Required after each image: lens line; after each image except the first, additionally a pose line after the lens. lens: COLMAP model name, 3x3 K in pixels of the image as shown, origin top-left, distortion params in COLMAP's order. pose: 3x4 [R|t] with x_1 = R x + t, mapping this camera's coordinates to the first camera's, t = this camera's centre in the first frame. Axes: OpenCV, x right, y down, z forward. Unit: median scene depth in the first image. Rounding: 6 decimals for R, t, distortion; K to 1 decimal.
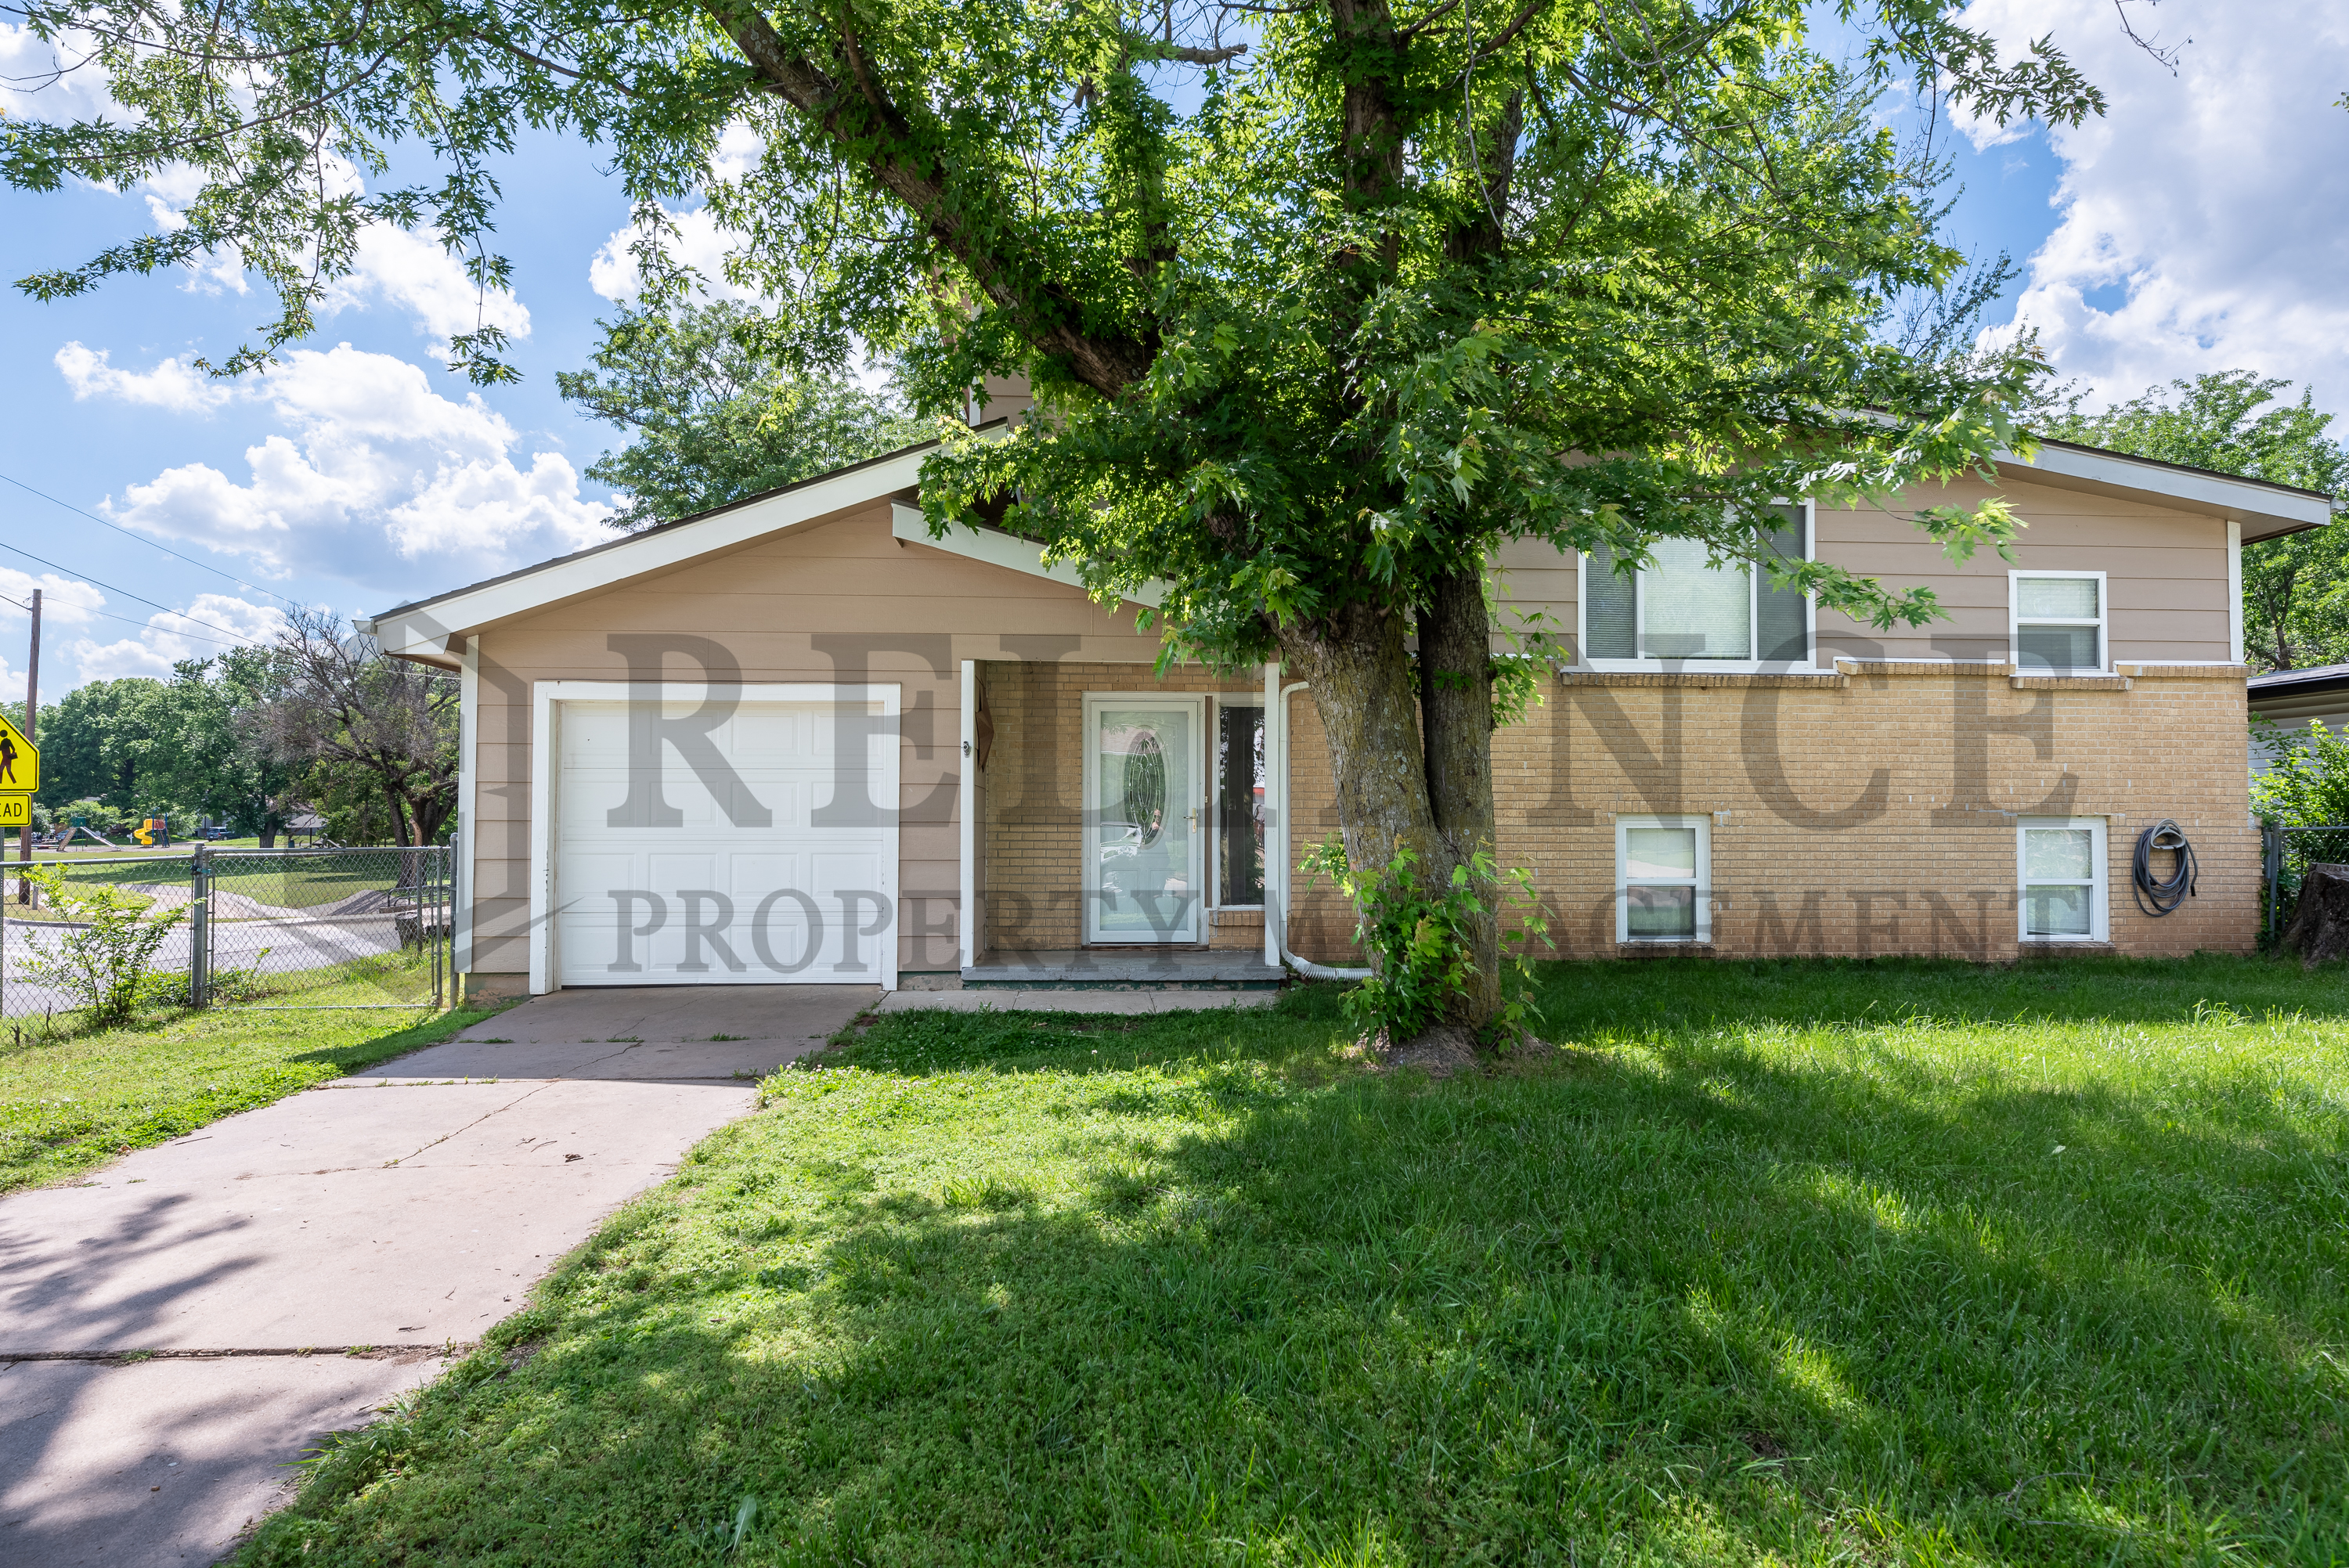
lens RADIAL K [[1271.3, 0, 1174.5], [0, 1271.3, 784.0], [0, 0, 1]] dist [-0.001597, -0.001018]
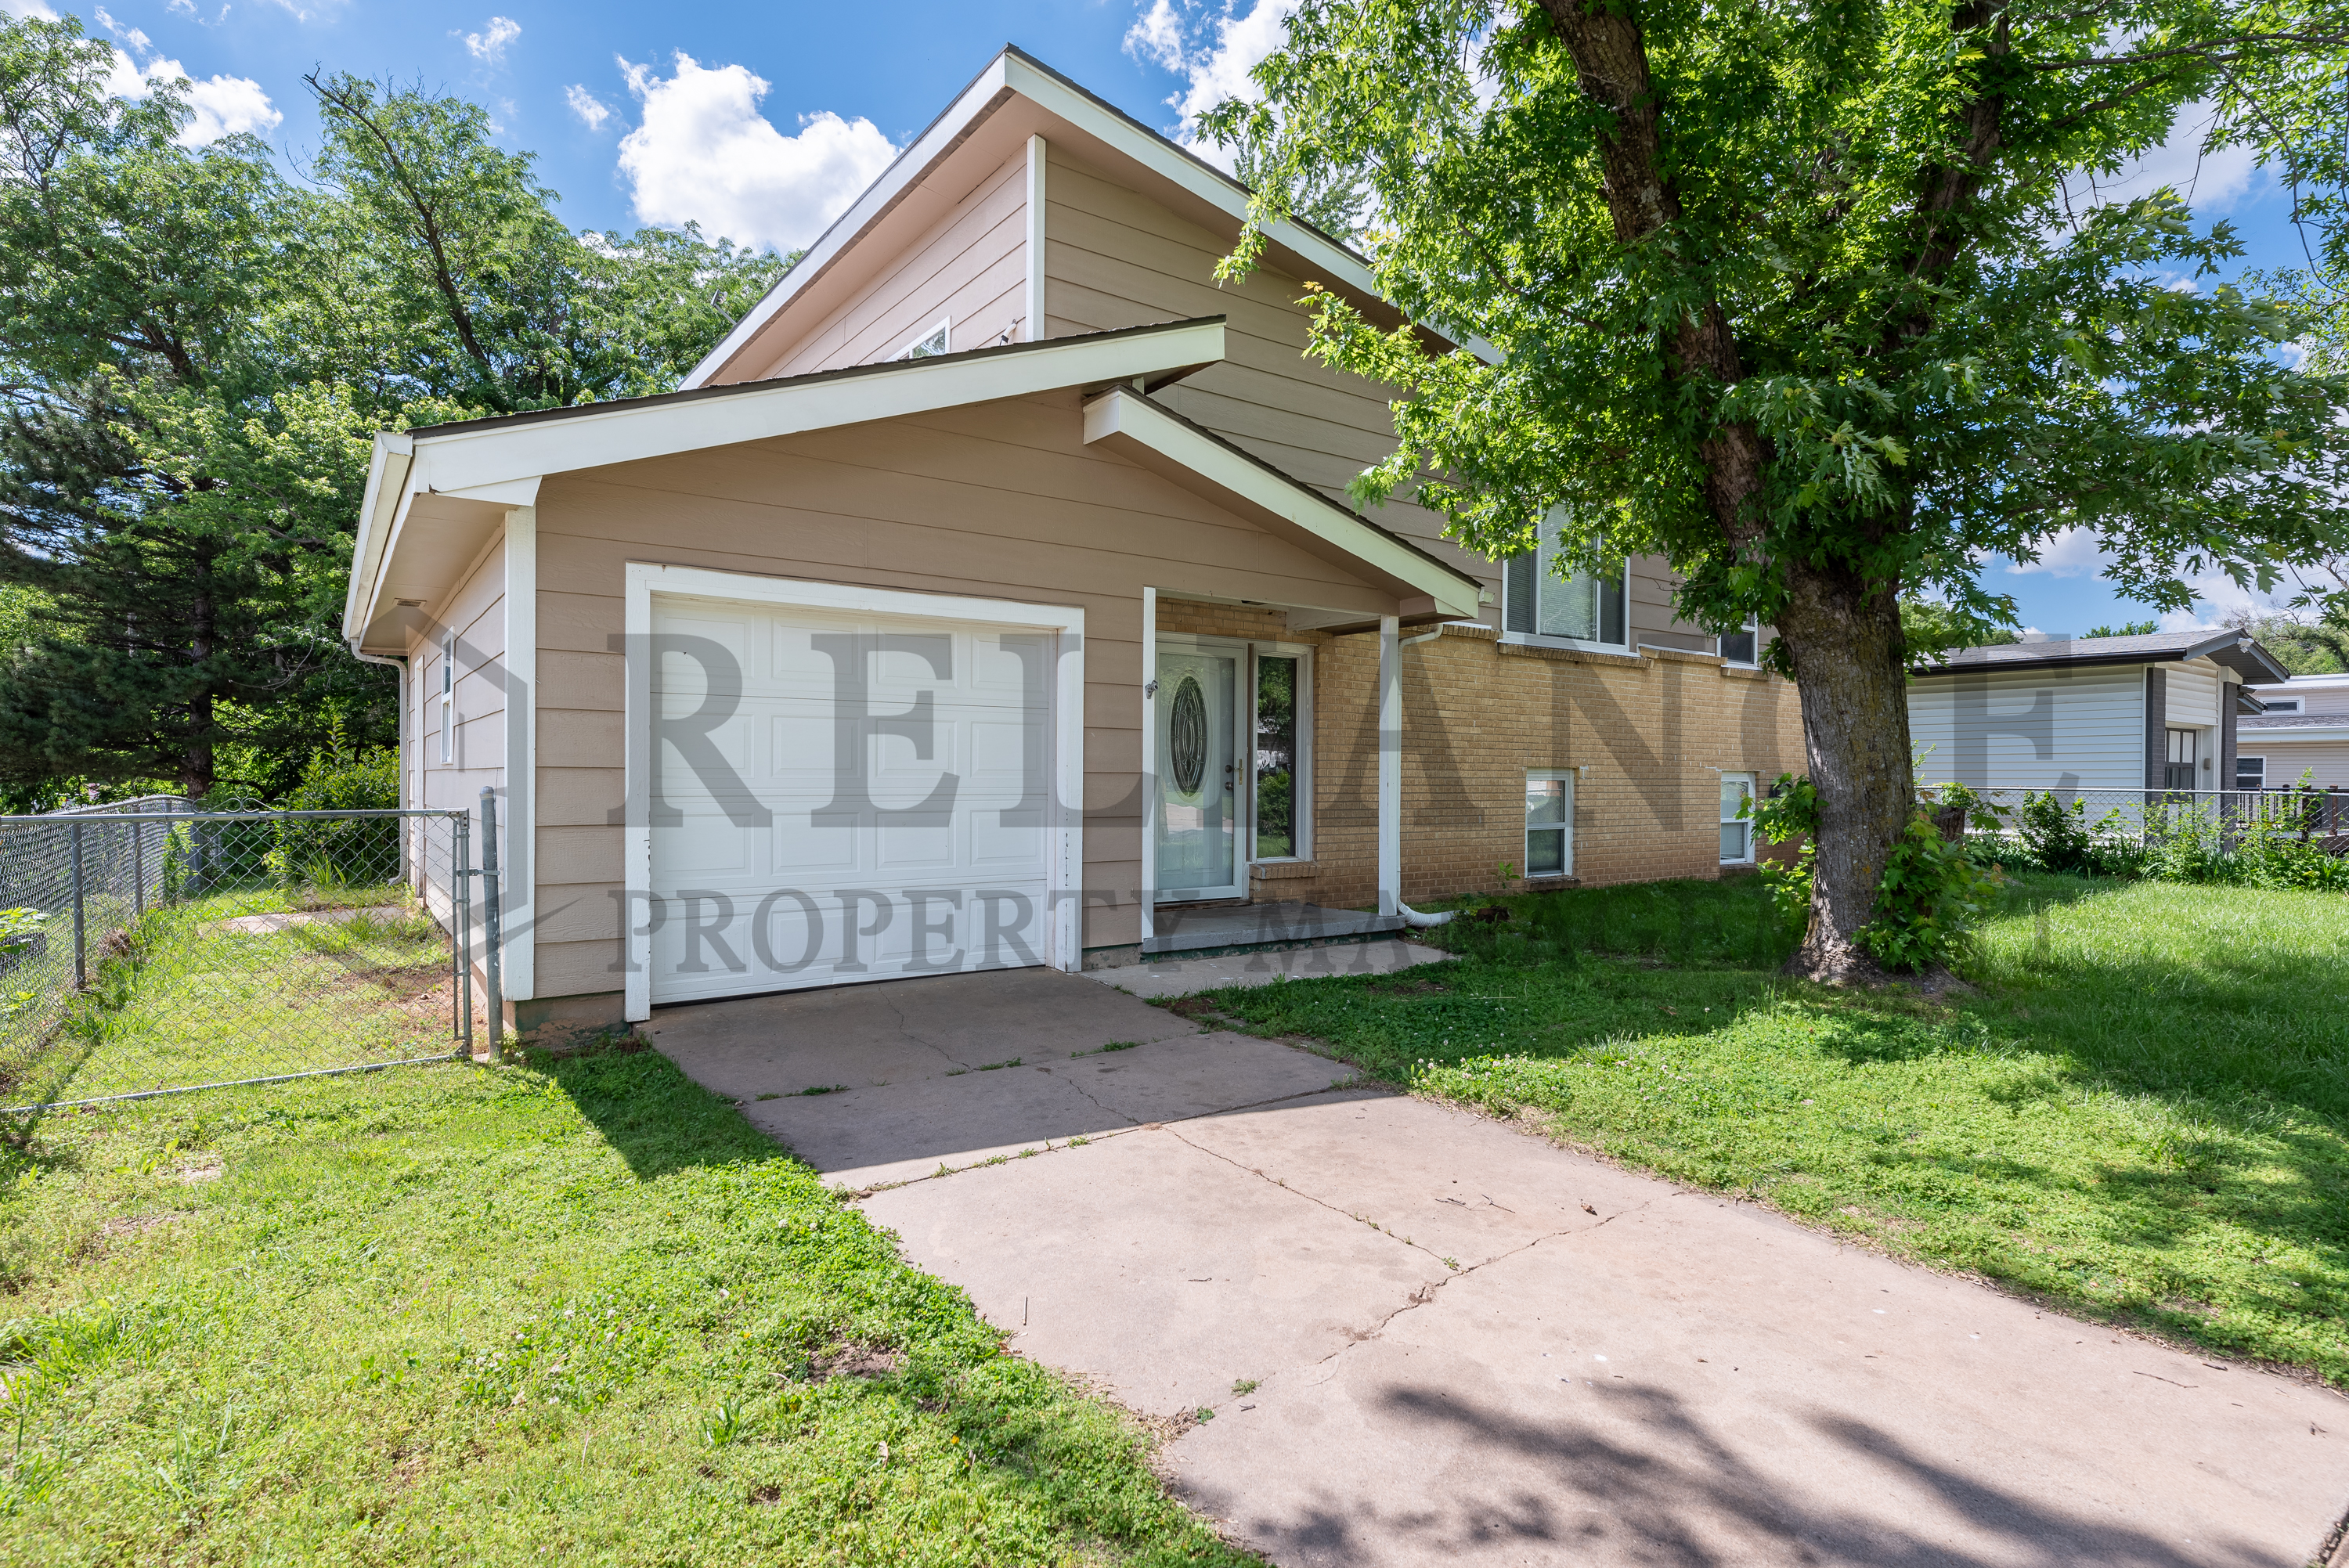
lens RADIAL K [[1199.7, 0, 1174.5], [0, 1199.7, 784.0], [0, 0, 1]] dist [-0.001193, -0.000020]
pose [[0.839588, -0.000915, 0.543222, -0.601699], [-0.020188, 0.999255, 0.032884, 0.010151], [-0.542848, -0.038575, 0.838945, 0.297659]]
